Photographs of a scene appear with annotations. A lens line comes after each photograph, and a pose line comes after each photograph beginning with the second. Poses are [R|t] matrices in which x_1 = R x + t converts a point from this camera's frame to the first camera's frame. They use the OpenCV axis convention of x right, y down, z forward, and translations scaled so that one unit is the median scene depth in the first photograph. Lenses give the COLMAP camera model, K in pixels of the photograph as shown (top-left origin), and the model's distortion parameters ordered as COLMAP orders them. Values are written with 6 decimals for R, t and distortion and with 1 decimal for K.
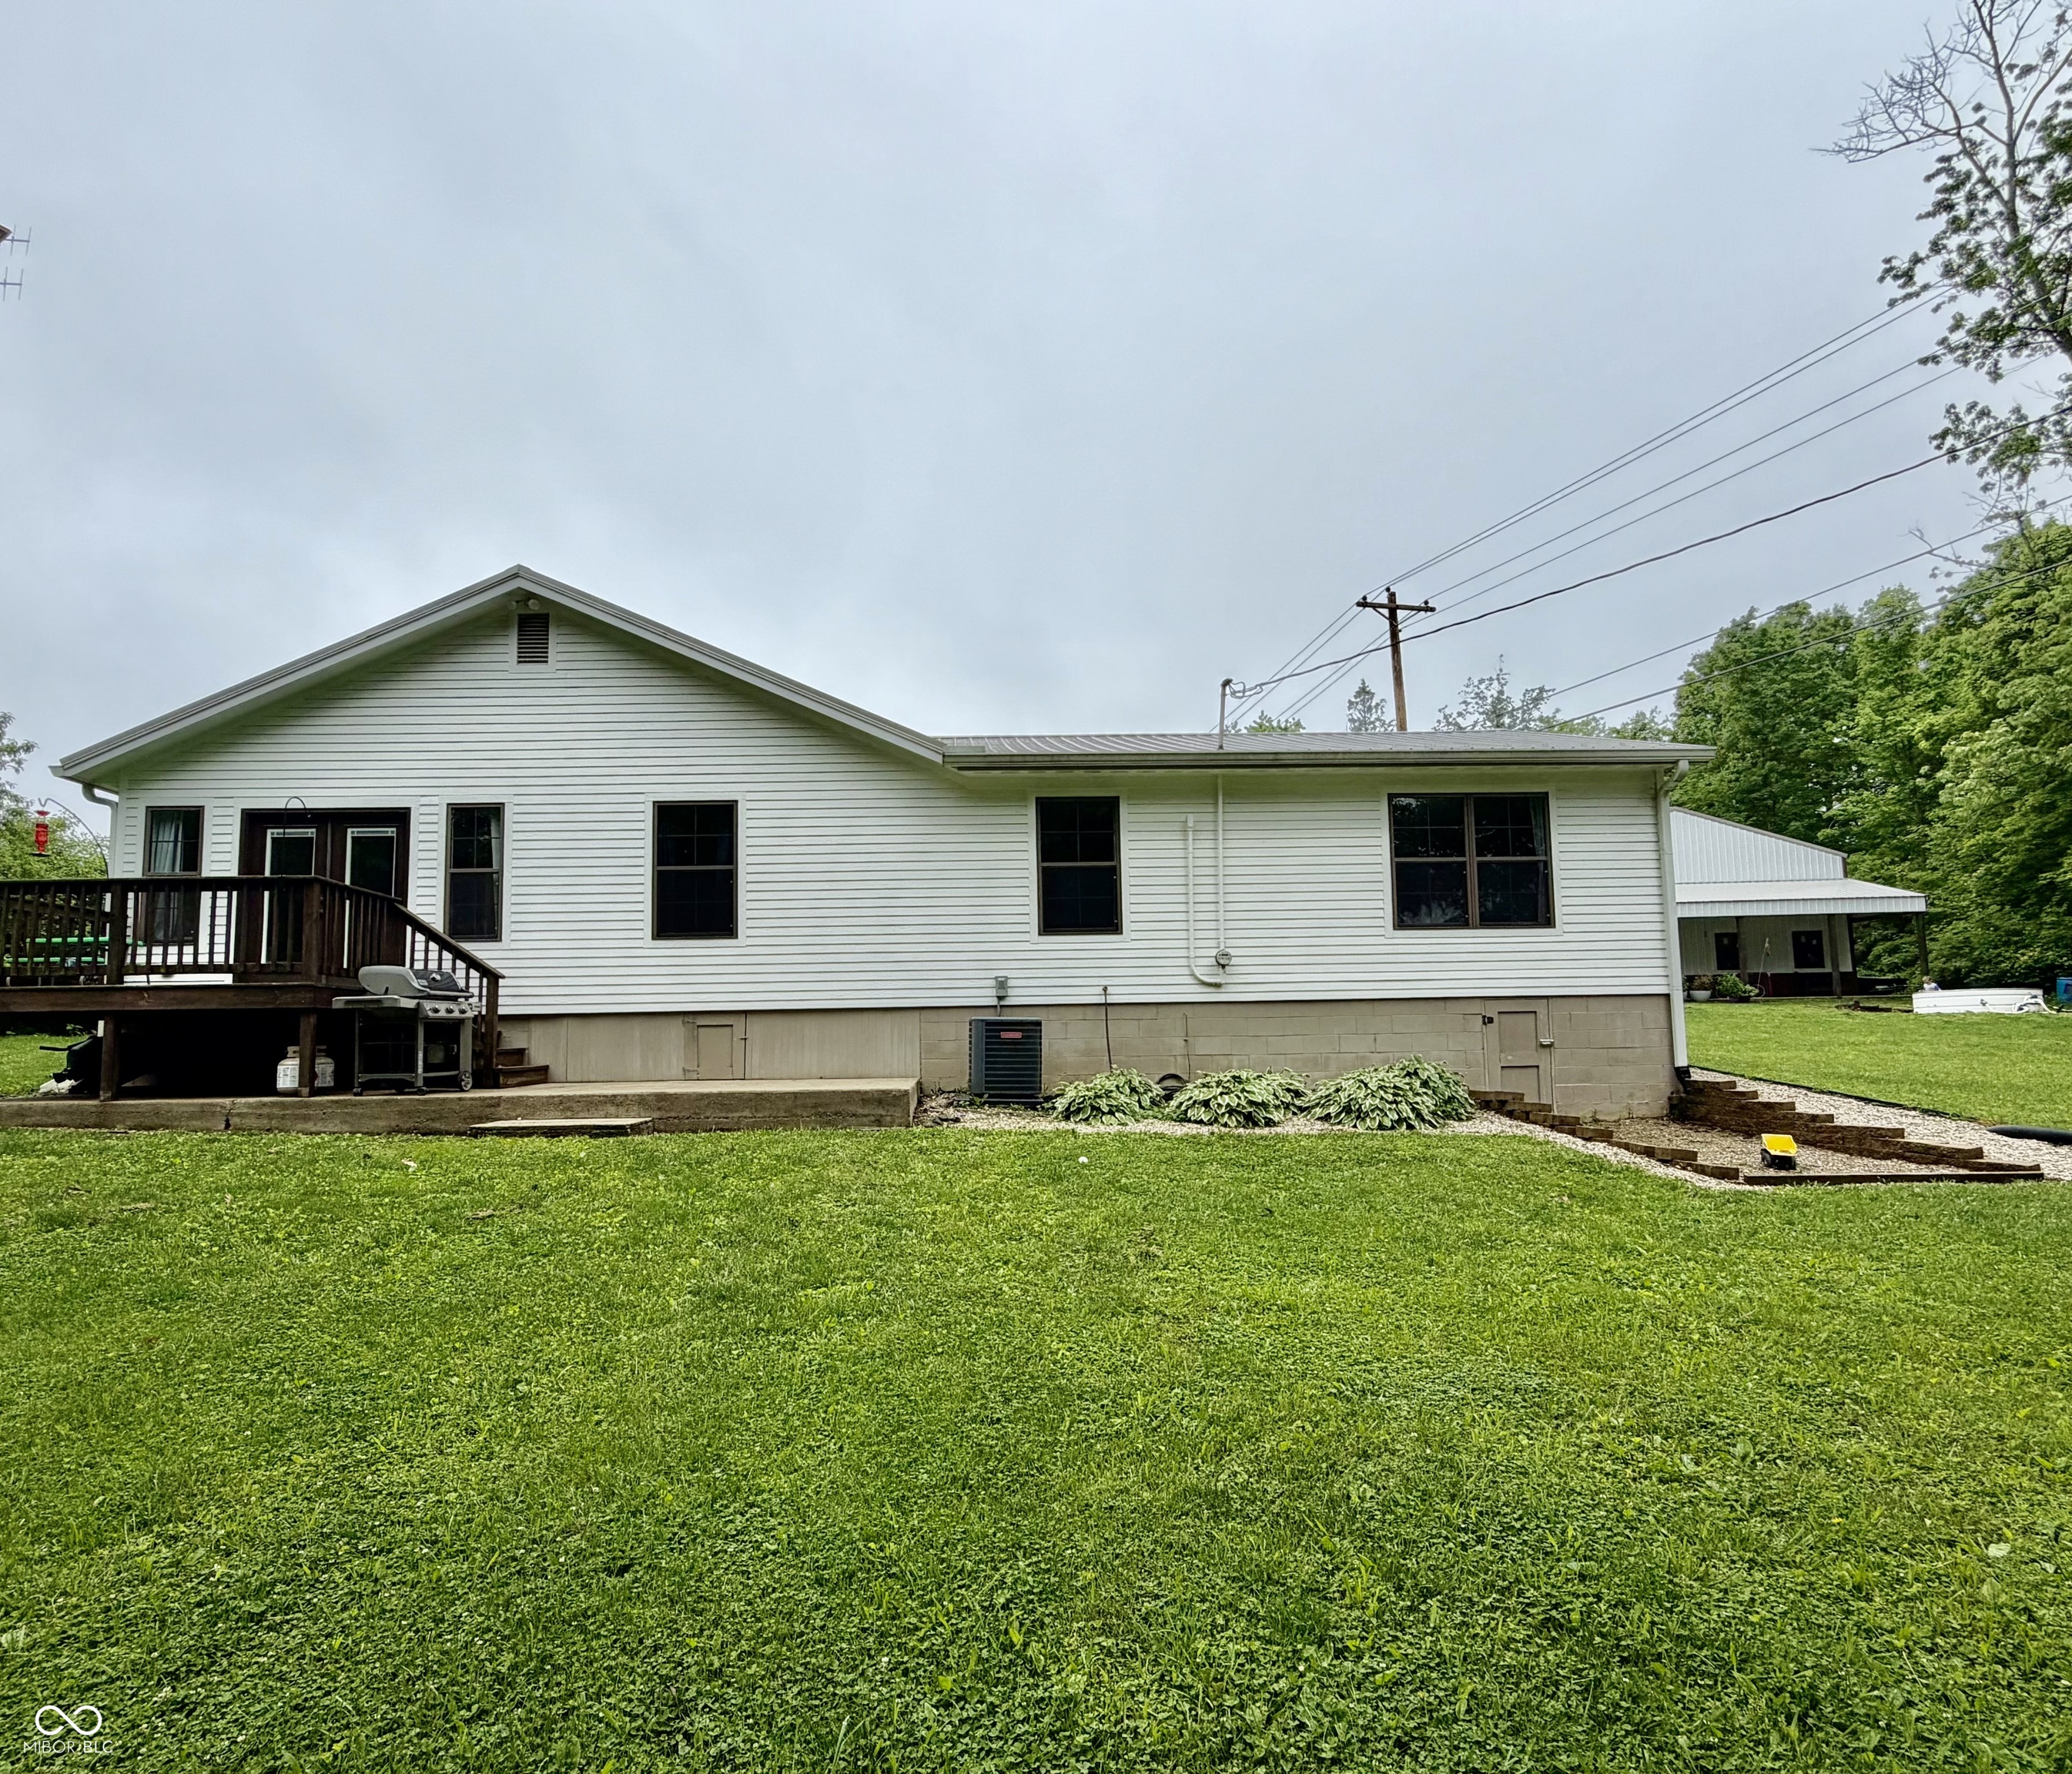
lens RADIAL K [[1015.4, 0, 1036.7], [0, 1015.4, 952.2], [0, 0, 1]] dist [0.000166, 0.000034]
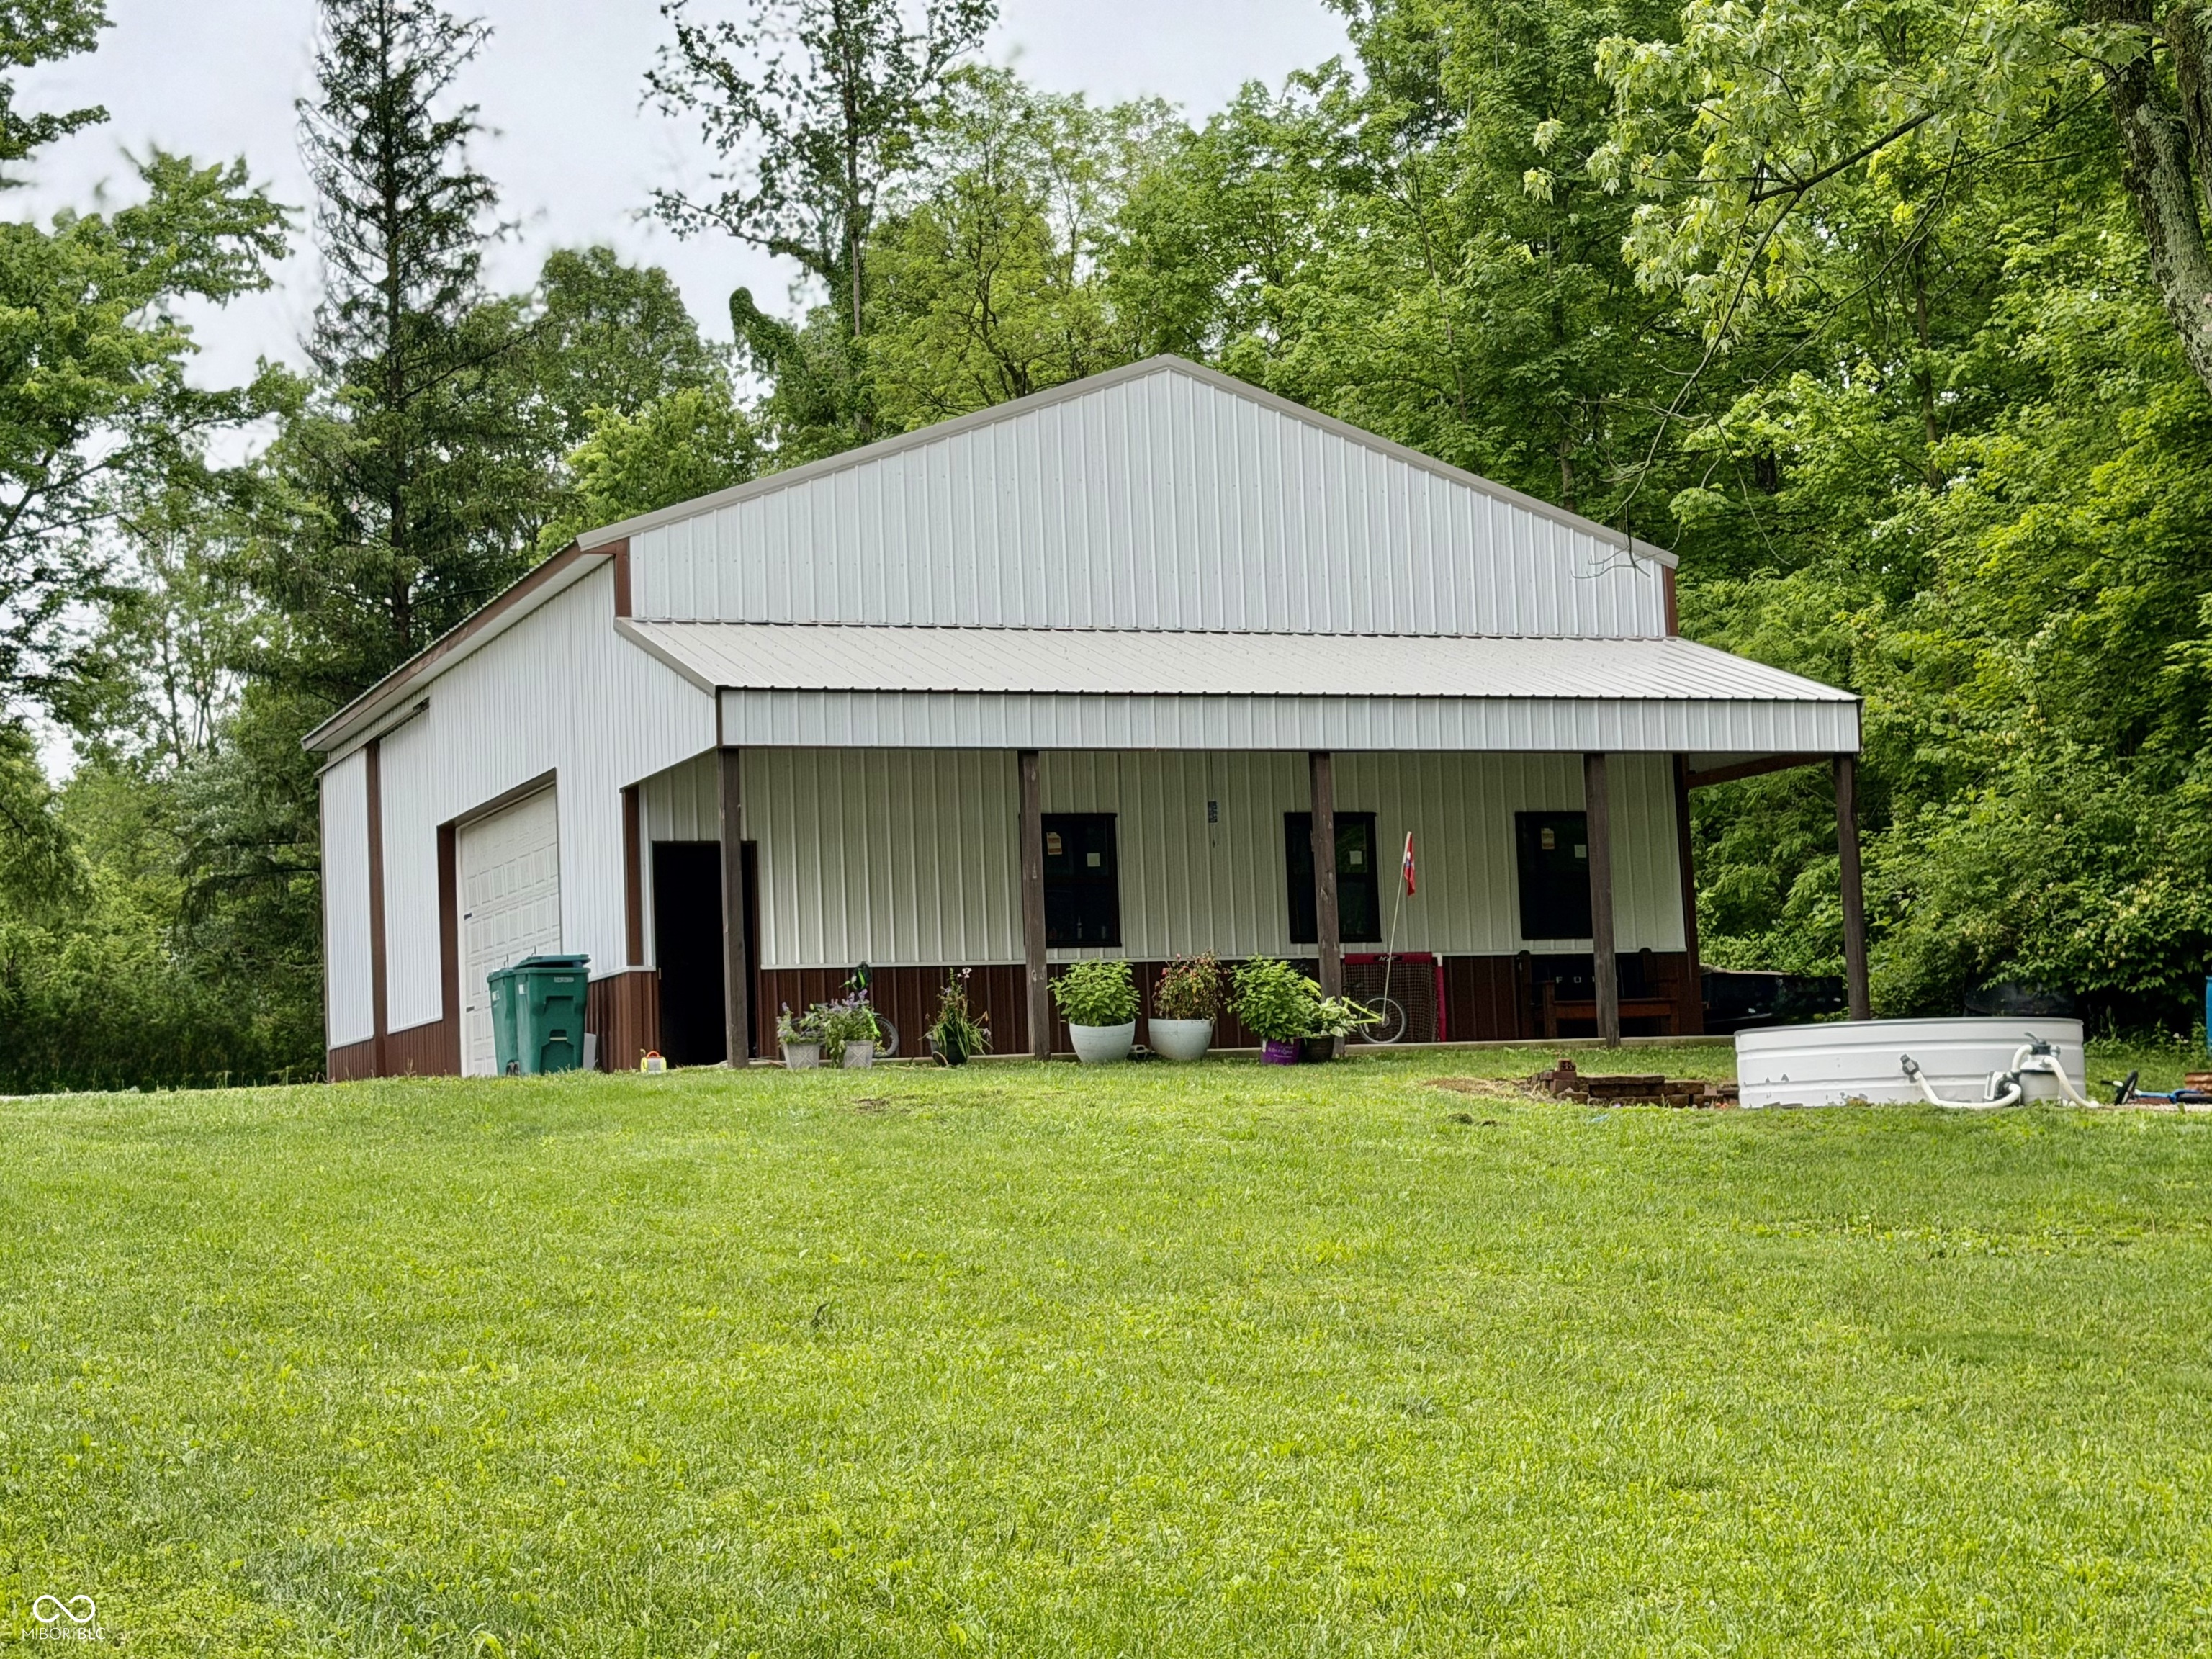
lens RADIAL K [[3555.1, 0, 1106.0], [0, 3555.1, 829.5], [0, 0, 1]] dist [0.189617, 0.003501]
pose [[0.900927, 0.019297, 0.433541, 0.200358], [-0.014532, 0.999792, -0.014302, 0.000742], [-0.433726, 0.006584, 0.901021, 0.132633]]
